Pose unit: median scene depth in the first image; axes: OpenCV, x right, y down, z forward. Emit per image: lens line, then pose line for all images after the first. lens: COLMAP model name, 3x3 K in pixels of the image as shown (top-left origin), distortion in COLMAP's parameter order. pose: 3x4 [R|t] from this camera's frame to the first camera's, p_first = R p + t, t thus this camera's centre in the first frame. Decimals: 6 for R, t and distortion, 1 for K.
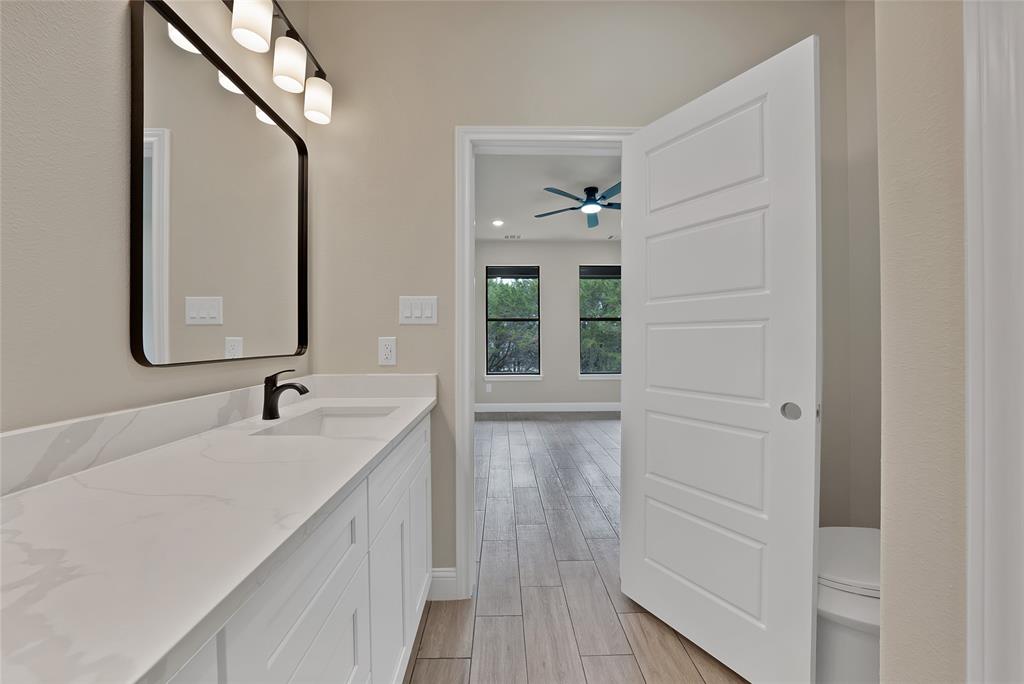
lens RADIAL K [[367.5, 0, 509.2], [0, 367.5, 338.1], [0, 0, 1]] dist [-0.028330, 0.006565]
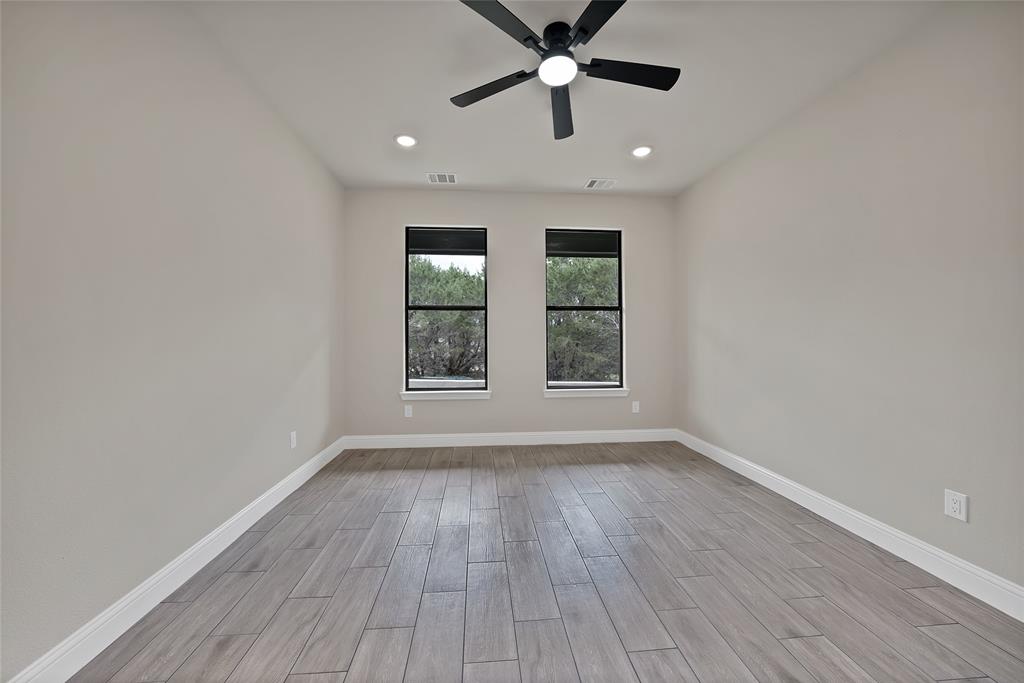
lens RADIAL K [[367.5, 0, 509.2], [0, 367.5, 337.6], [0, 0, 1]] dist [-0.028330, 0.006565]
pose [[0.998105, 0.001814, 0.061506, 0.081734], [-0.002089, 0.999988, 0.004414, 0.000774], [-0.061497, -0.004534, 0.998097, 0.324654]]
